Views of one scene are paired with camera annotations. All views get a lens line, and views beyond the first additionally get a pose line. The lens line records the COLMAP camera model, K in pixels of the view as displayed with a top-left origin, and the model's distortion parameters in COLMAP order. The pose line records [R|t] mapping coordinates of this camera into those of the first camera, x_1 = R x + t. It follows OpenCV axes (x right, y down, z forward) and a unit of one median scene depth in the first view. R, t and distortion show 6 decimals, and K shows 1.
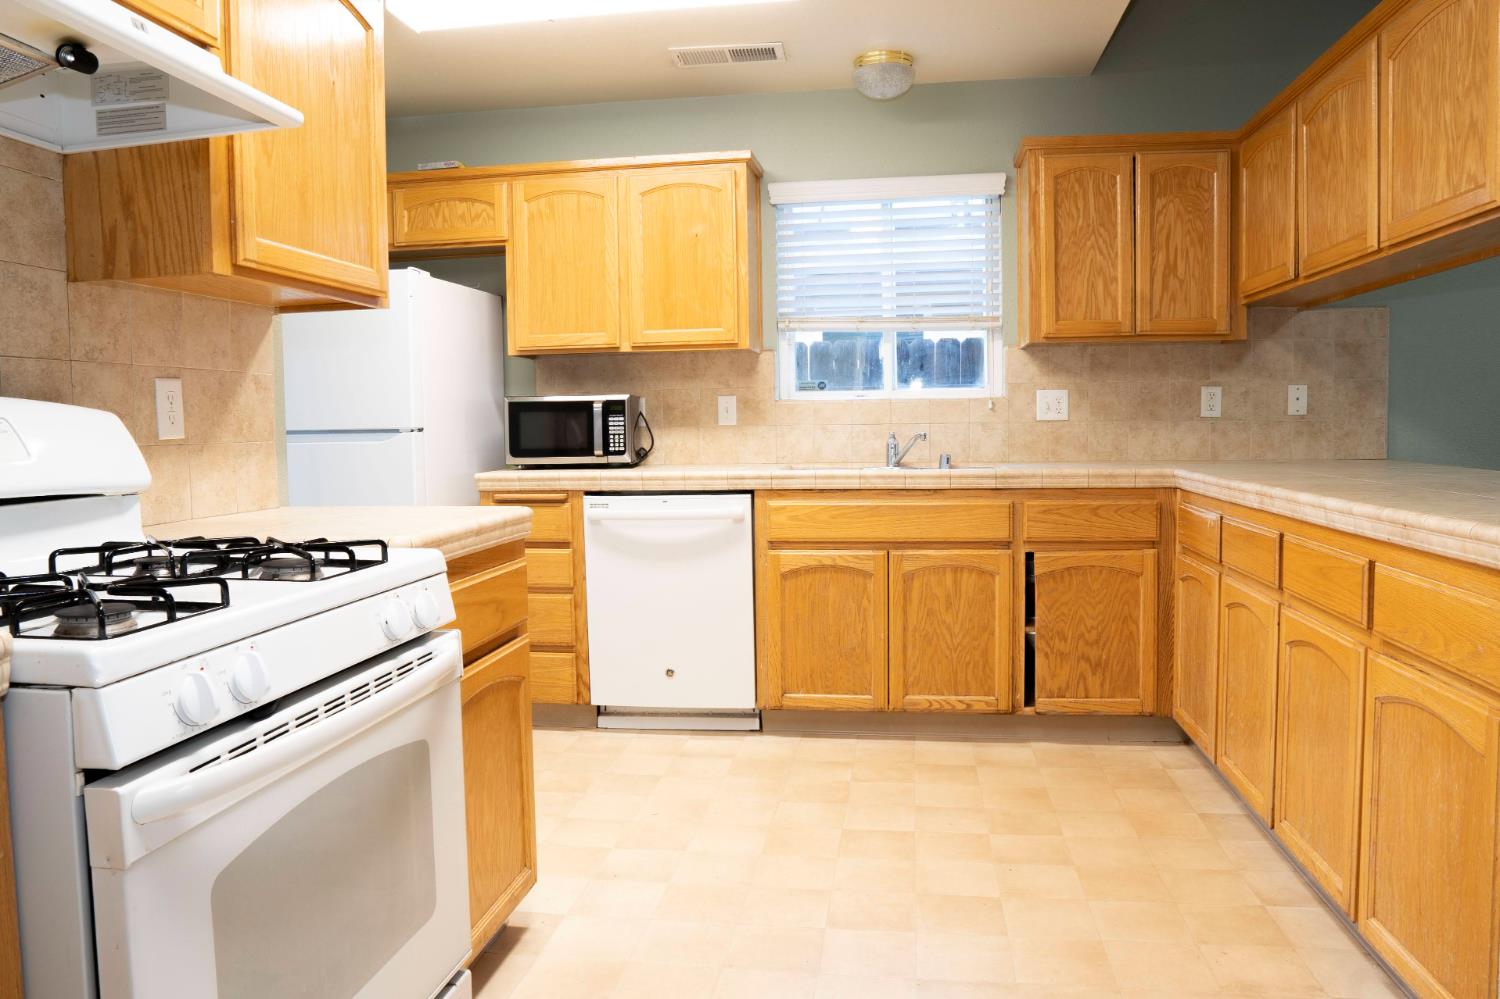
lens RADIAL K [[1071.3, 0, 735.7], [0, 1071.3, 491.9], [0, 0, 1]] dist [-0.093437, 0.059602]
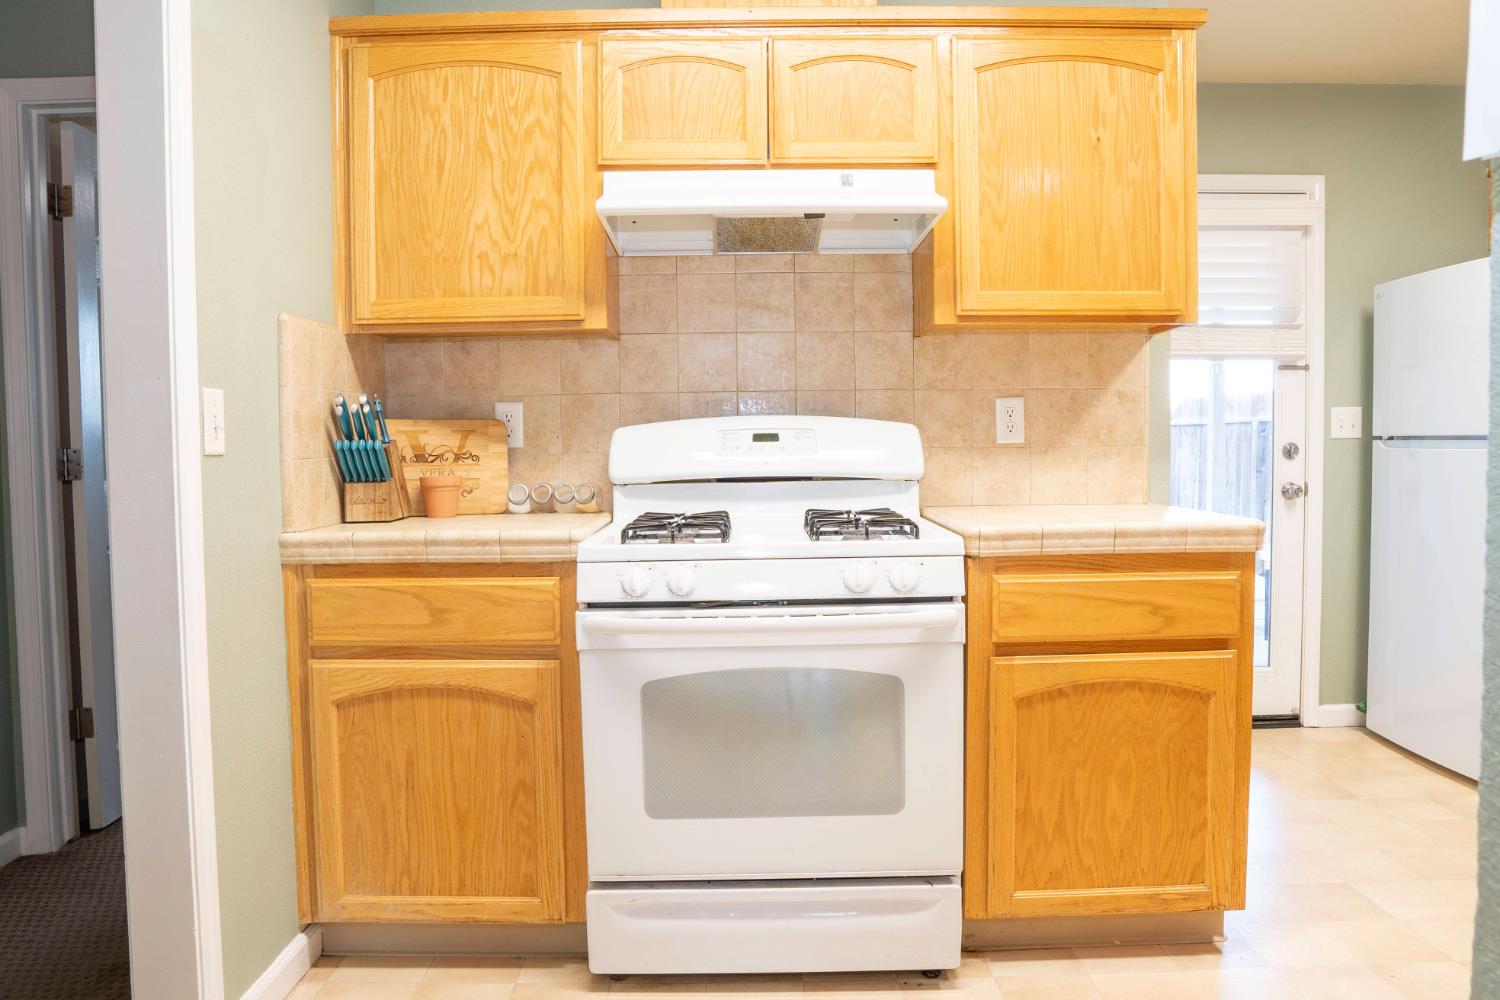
lens RADIAL K [[1071.3, 0, 749.1], [0, 1071.3, 497.9], [0, 0, 1]] dist [-0.093437, 0.059602]
pose [[0.170257, 0.066416, -0.983159, 0.770672], [-0.055965, 0.996767, 0.057644, -0.042225], [0.983809, 0.045208, 0.173423, 0.462884]]
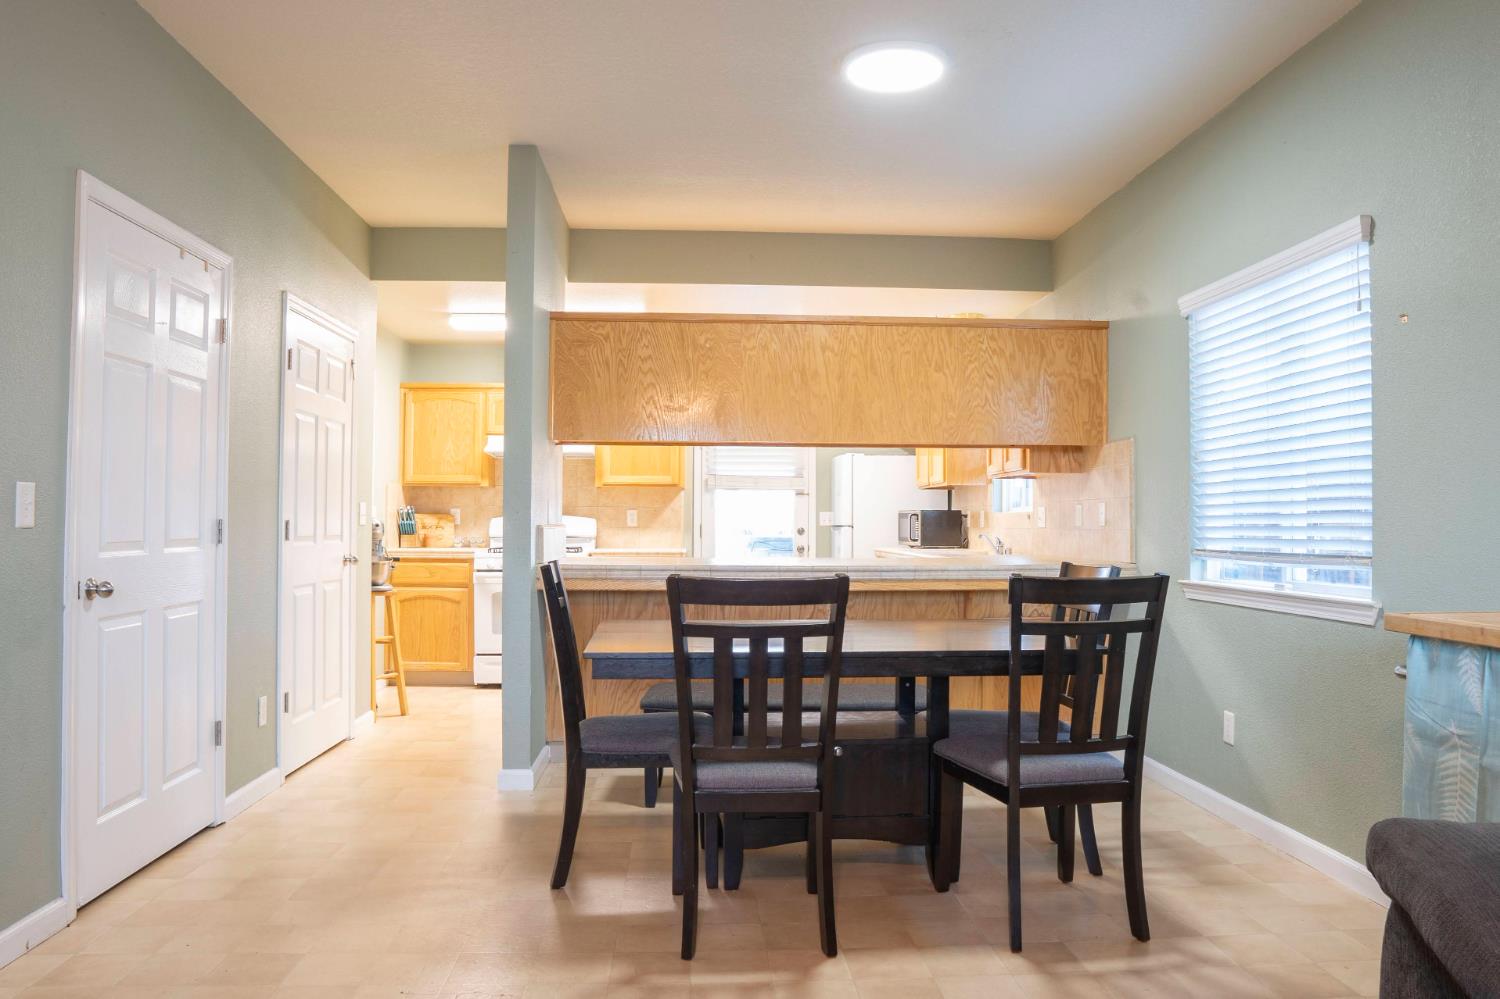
lens RADIAL K [[1071.3, 0, 736.9], [0, 1071.3, 502.3], [0, 0, 1]] dist [-0.093437, 0.059602]
pose [[0.212004, -0.001835, -0.977267, 3.440669], [-0.072334, 0.997226, -0.017564, -0.098004], [0.974588, 0.074413, 0.211283, 0.573205]]
